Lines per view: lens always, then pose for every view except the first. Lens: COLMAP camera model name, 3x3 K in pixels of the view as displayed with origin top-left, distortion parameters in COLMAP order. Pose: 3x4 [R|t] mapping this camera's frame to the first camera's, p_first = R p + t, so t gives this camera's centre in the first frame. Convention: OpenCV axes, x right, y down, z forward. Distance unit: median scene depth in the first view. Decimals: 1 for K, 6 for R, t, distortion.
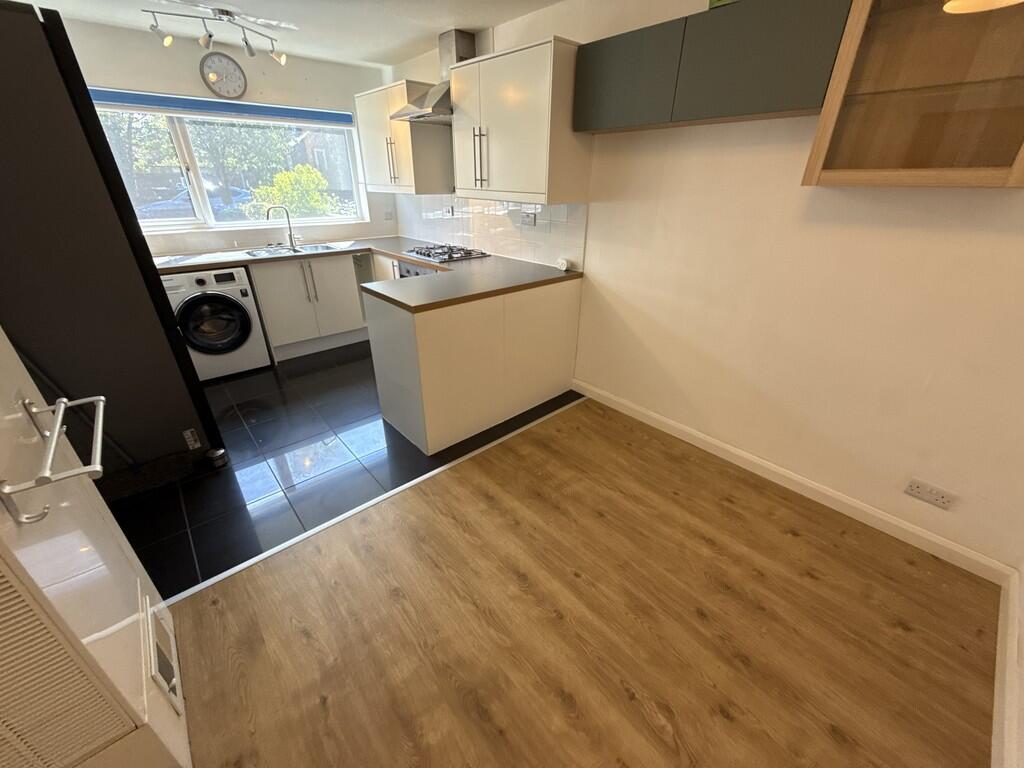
lens RADIAL K [[407.8, 0, 513.4], [0, 407.8, 384.7], [0, 0, 1]] dist [-0.001821, -0.000152]
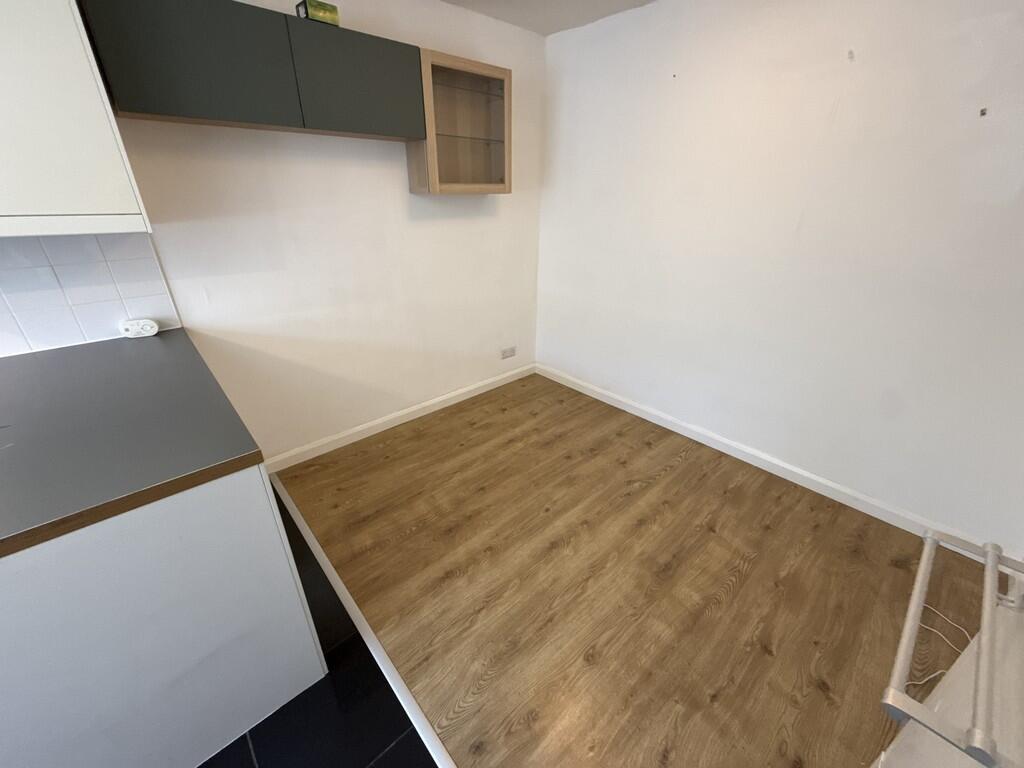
lens RADIAL K [[407.8, 0, 512.2], [0, 407.8, 385.3], [0, 0, 1]] dist [-0.001821, -0.000152]
pose [[-0.018827, -0.437949, 0.898802, -0.537589], [0.441876, 0.802758, 0.400407, -0.257872], [-0.896878, 0.404698, 0.178406, 0.494068]]
